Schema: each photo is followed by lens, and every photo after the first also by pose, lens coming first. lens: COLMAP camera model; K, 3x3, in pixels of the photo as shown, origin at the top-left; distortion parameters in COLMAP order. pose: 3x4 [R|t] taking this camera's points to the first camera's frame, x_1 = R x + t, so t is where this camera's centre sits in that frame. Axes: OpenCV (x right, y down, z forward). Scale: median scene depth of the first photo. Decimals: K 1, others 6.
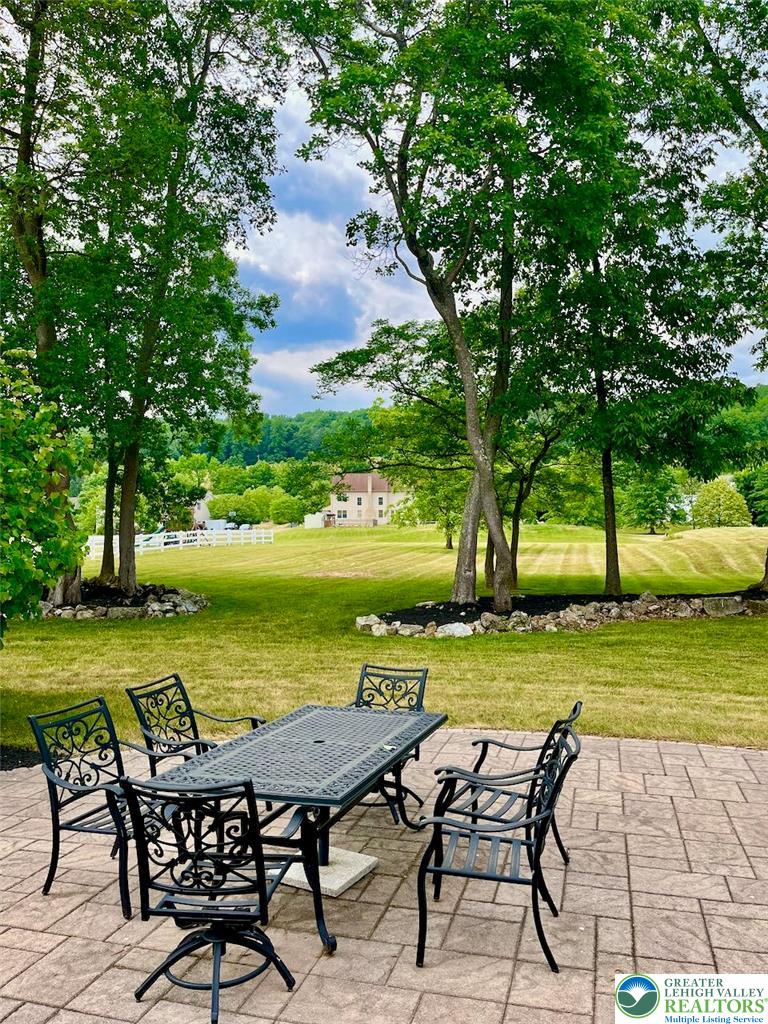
lens RADIAL K [[777.2, 0, 383.5], [0, 777.2, 510.6], [0, 0, 1]] dist [-0.008838, -0.011170]
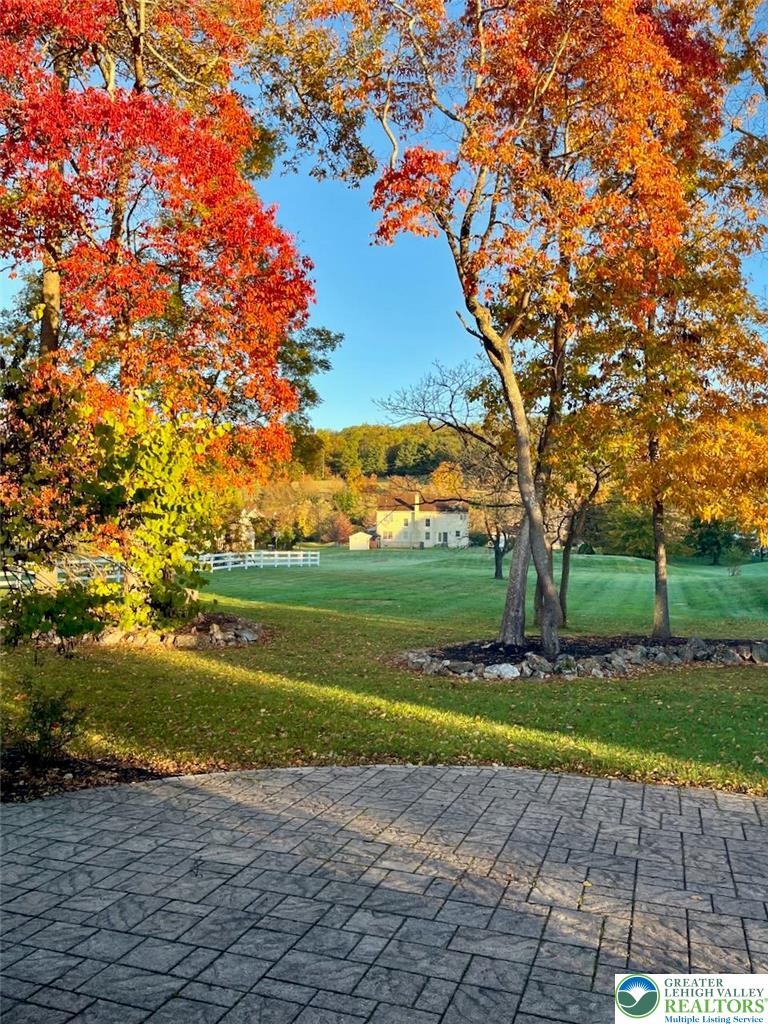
lens RADIAL K [[777.2, 0, 384.4], [0, 777.2, 513.1], [0, 0, 1]] dist [-0.008838, -0.011170]
pose [[0.997608, 0.024837, -0.064506, -0.023209], [-0.027036, 0.999075, -0.033434, -0.078236], [0.063616, 0.035098, 0.997357, -0.262799]]
